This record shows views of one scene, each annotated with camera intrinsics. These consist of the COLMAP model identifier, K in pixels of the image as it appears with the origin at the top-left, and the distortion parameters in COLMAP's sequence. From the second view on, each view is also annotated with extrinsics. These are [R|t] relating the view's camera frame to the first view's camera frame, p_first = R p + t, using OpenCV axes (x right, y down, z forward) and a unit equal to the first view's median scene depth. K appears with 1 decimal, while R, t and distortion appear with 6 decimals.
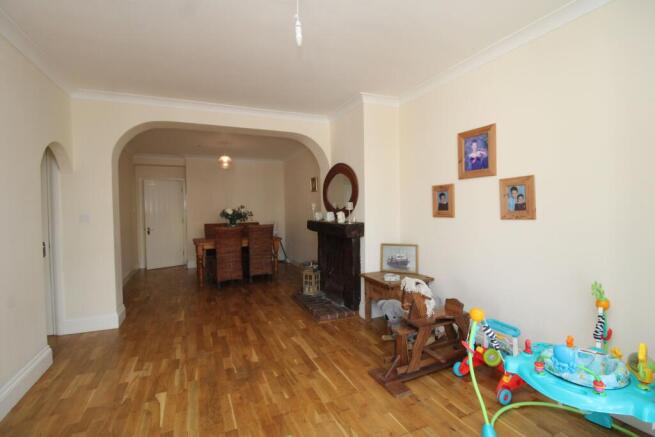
lens RADIAL K [[309.5, 0, 329.7], [0, 309.5, 216.1], [0, 0, 1]] dist [-0.000325, -0.012193]
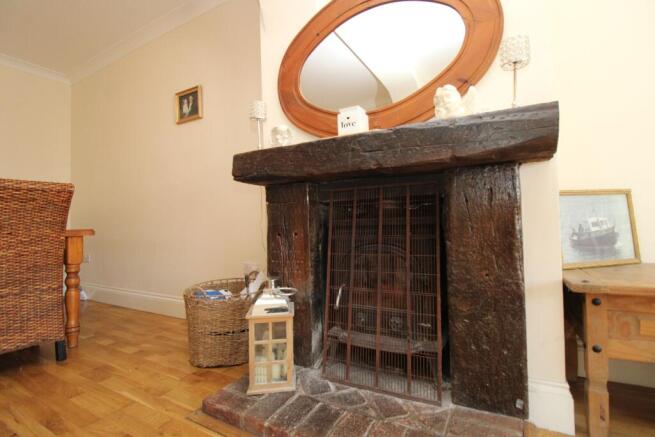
lens RADIAL K [[309.5, 0, 329.7], [0, 309.5, 216.1], [0, 0, 1]] dist [-0.000325, -0.012193]
pose [[0.807312, 0.019857, 0.589791, -0.221100], [0.028268, 0.996985, -0.072260, 0.126953], [-0.589447, 0.075009, 0.804317, 0.809841]]
